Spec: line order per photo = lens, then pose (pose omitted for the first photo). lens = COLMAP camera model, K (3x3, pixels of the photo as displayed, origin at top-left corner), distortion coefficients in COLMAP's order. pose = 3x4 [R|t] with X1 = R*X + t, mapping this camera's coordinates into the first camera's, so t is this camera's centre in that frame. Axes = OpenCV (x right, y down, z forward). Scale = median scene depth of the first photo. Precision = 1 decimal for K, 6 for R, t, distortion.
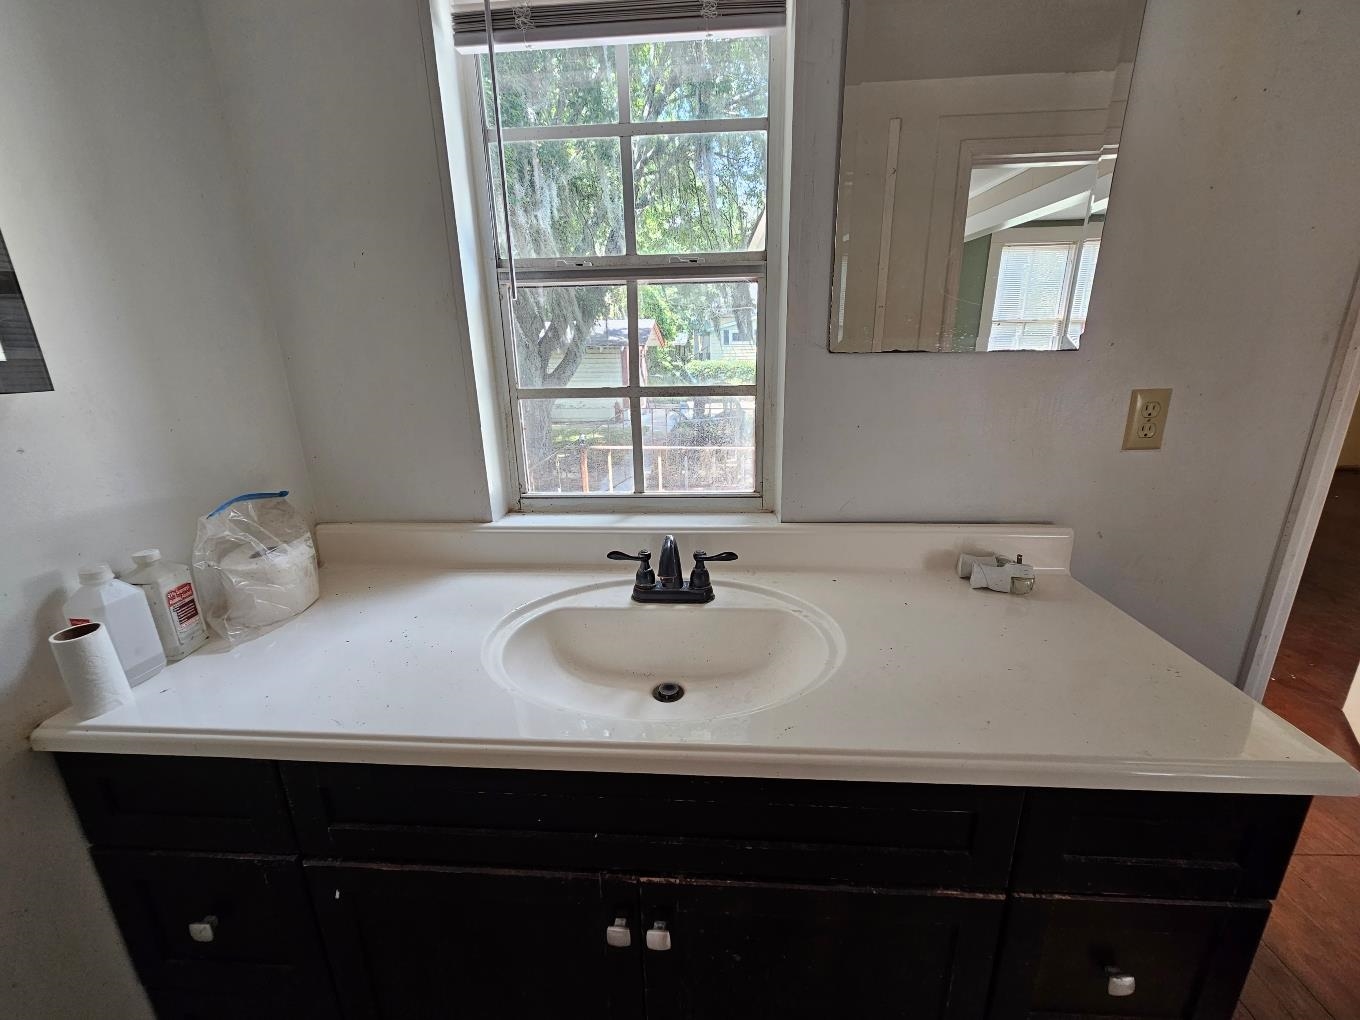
lens RADIAL K [[558.9, 0, 678.3], [0, 558.9, 508.0], [0, 0, 1]] dist [0.003671, -0.000964]
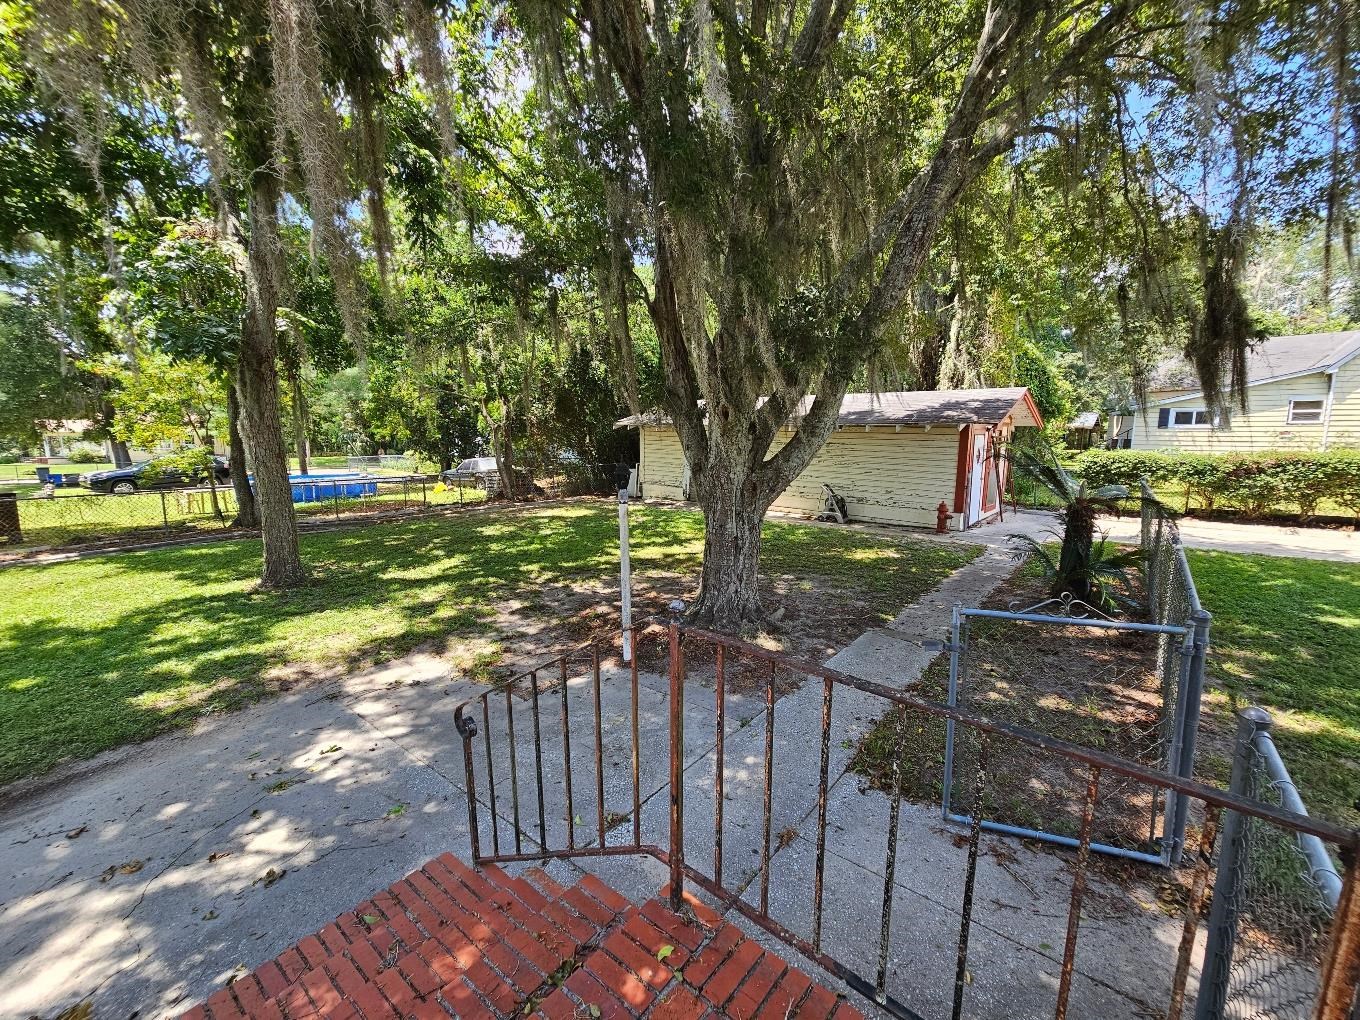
lens RADIAL K [[558.9, 0, 680.8], [0, 558.9, 513.6], [0, 0, 1]] dist [0.003671, -0.000964]
pose [[0.811843, 0.117648, -0.571900, 0.011362], [-0.187237, 0.980218, -0.064149, -0.034211], [0.553040, 0.159160, 0.817811, 0.122964]]
